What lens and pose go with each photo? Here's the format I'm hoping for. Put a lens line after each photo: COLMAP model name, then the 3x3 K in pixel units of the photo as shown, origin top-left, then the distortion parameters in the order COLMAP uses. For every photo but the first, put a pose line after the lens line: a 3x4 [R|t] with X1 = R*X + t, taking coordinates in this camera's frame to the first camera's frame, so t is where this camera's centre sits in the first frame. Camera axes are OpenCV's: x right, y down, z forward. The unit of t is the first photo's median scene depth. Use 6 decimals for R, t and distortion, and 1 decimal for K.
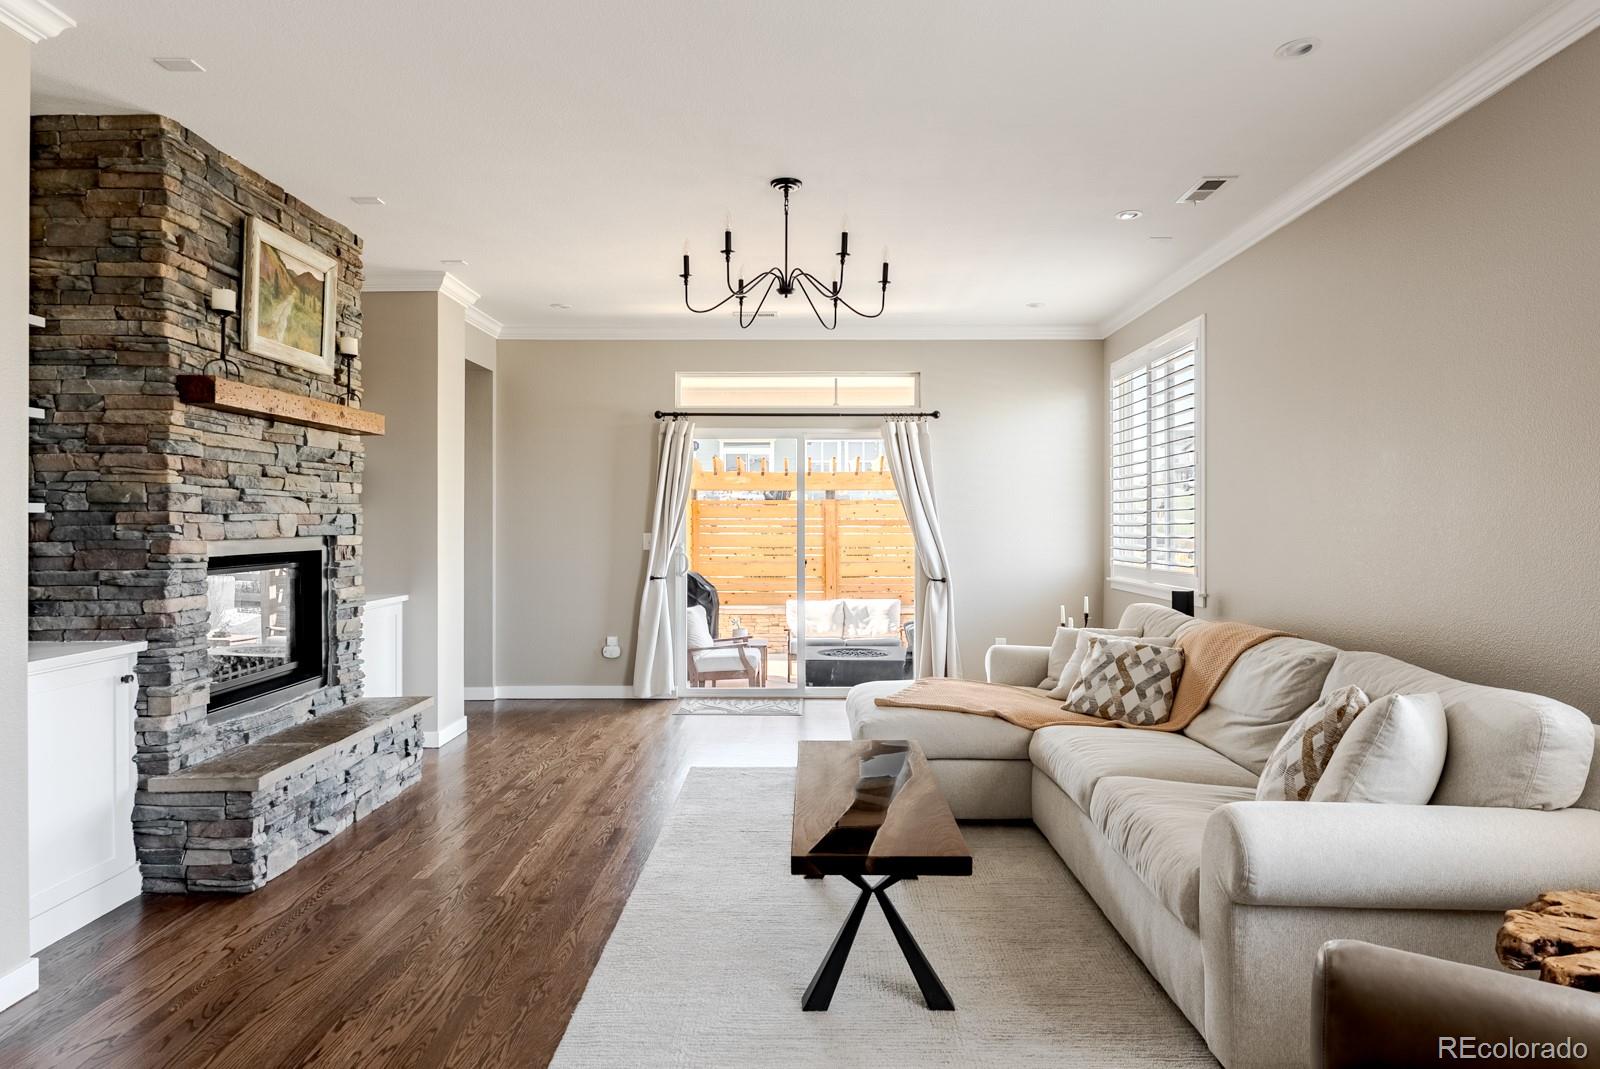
lens RADIAL K [[932.5, 0, 807.7], [0, 932.5, 525.3], [0, 0, 1]] dist [-0.002647, -0.001479]
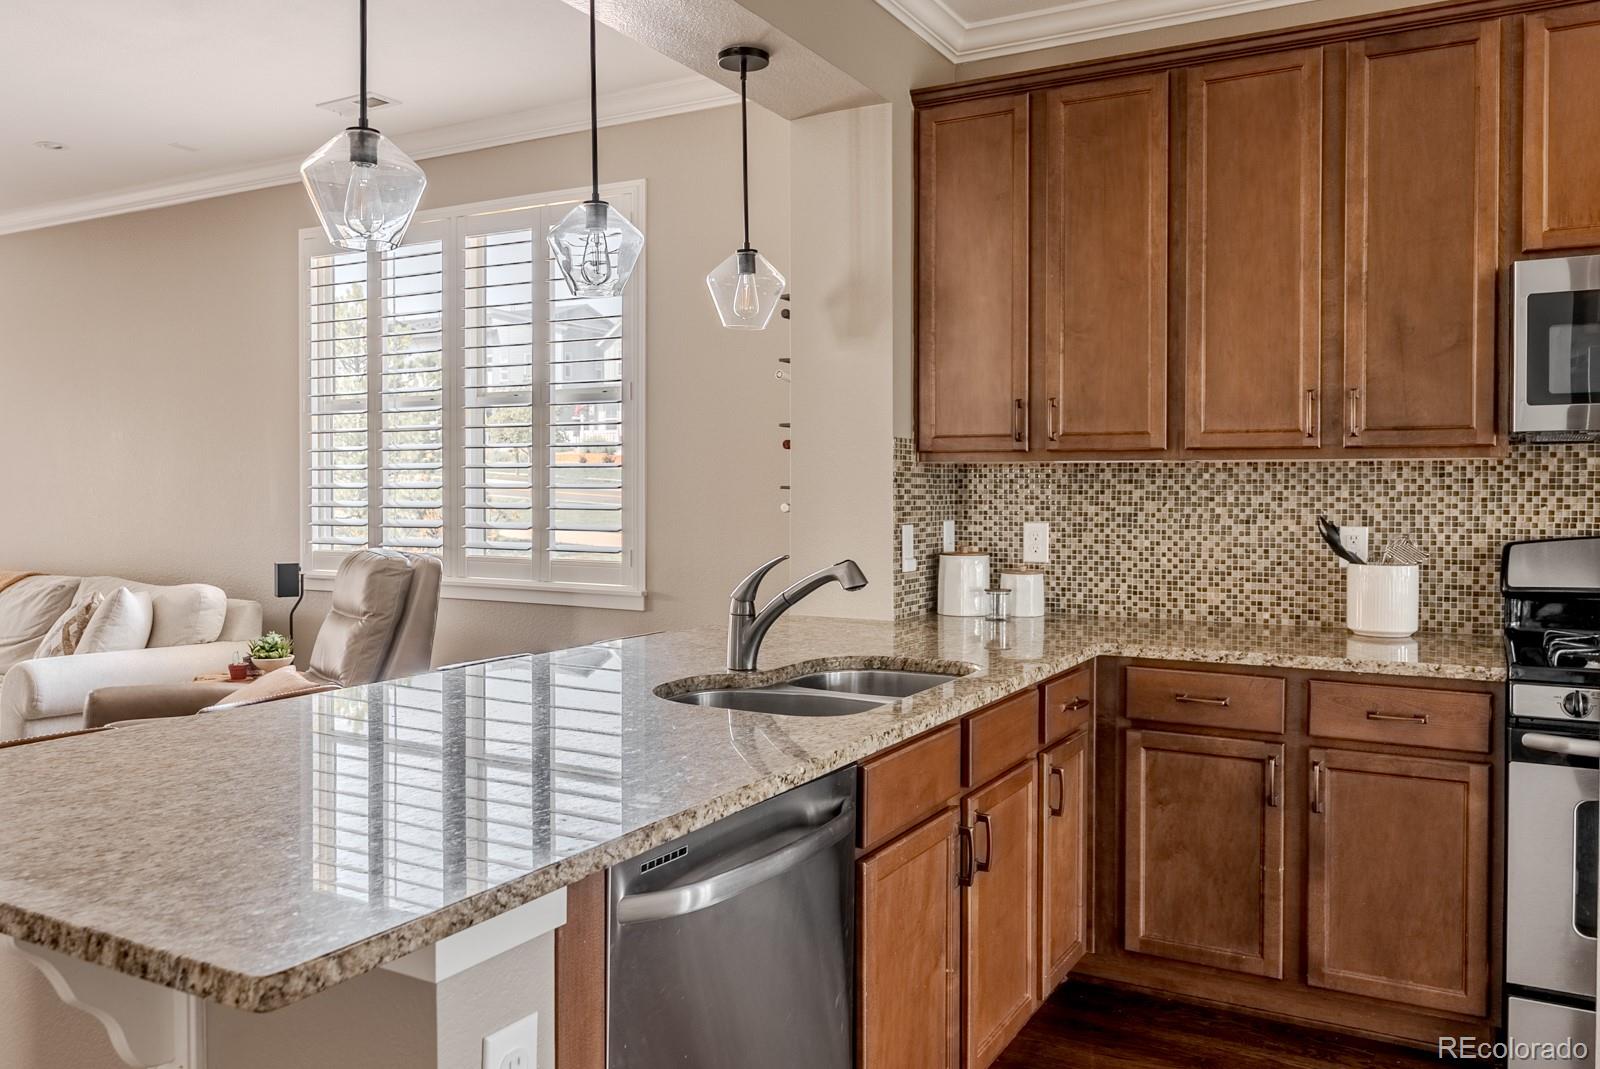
lens RADIAL K [[1180.7, 0, 801.1], [0, 1180.7, 506.2], [0, 0, 1]] dist [-0.010600, 0.003908]
pose [[0.463760, -0.009541, 0.885909, -0.381705], [-0.000100, 0.999941, 0.010821, 0.006144], [-0.885961, -0.005107, 0.463732, -0.599663]]
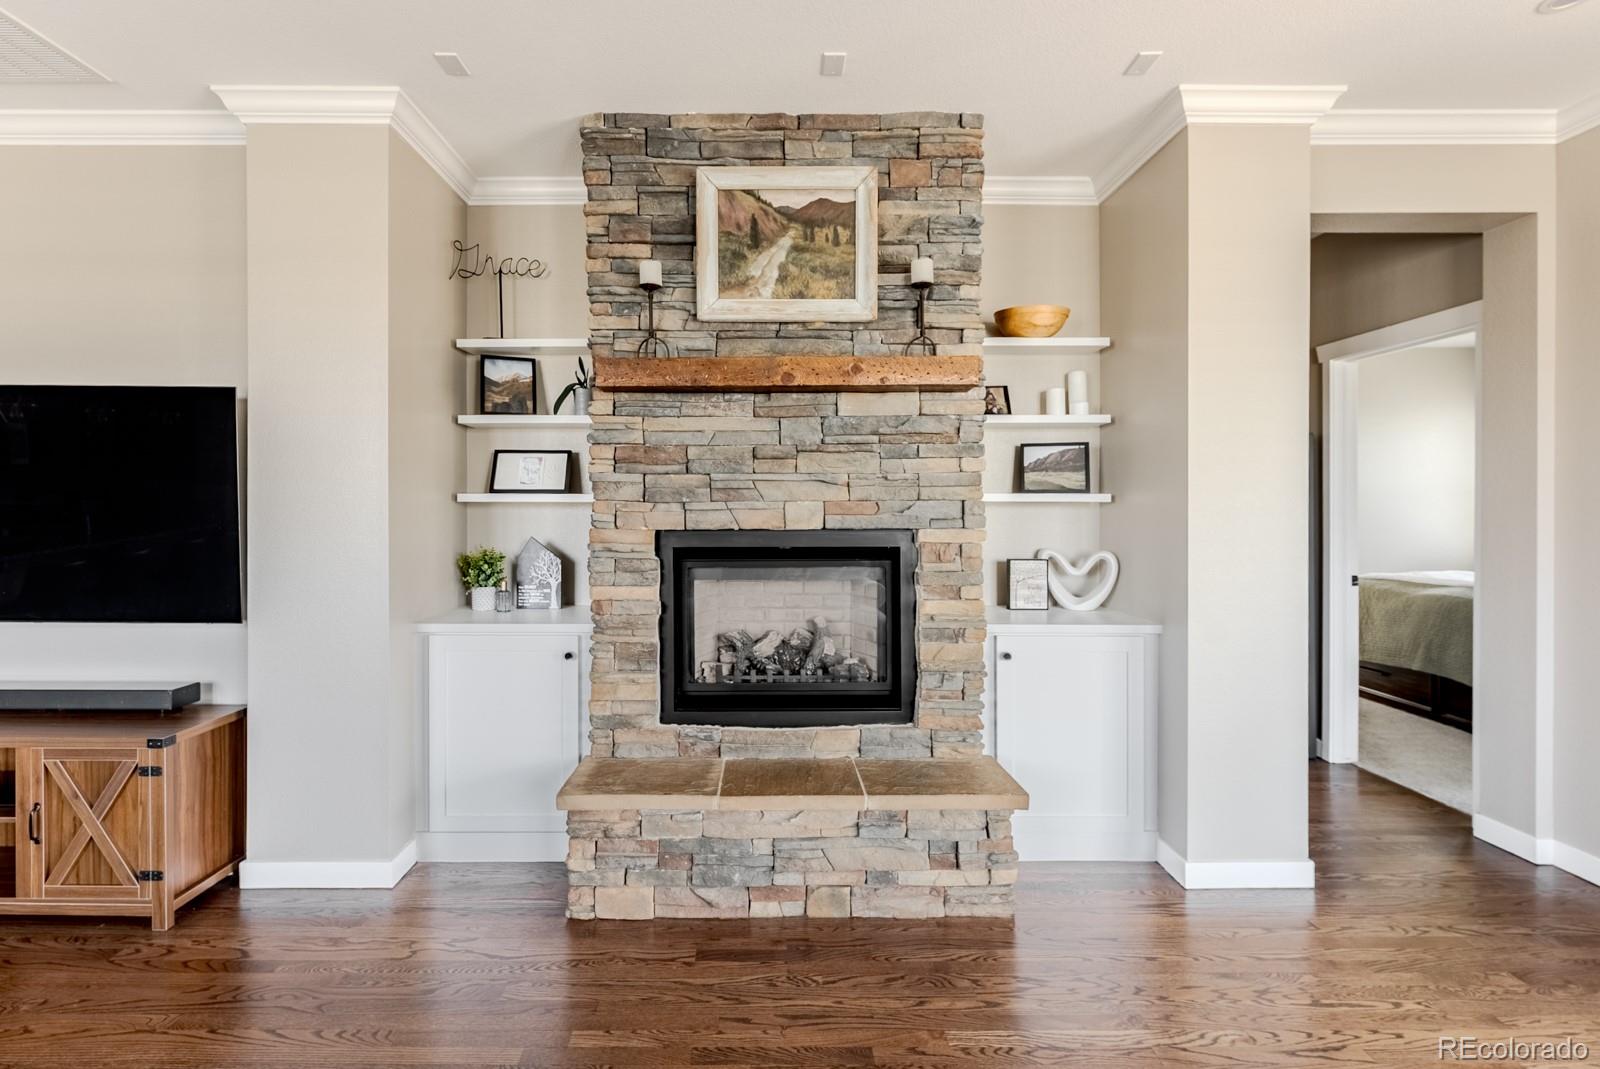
lens RADIAL K [[741.0, 0, 769.3], [0, 741.0, 510.5], [0, 0, 1]] dist [-0.001527, 0.000229]
pose [[0.008488, 0.007935, -0.999932, 0.106254], [-0.004068, 0.999961, 0.007900, -0.009416], [0.999956, 0.004001, 0.008520, 0.994566]]
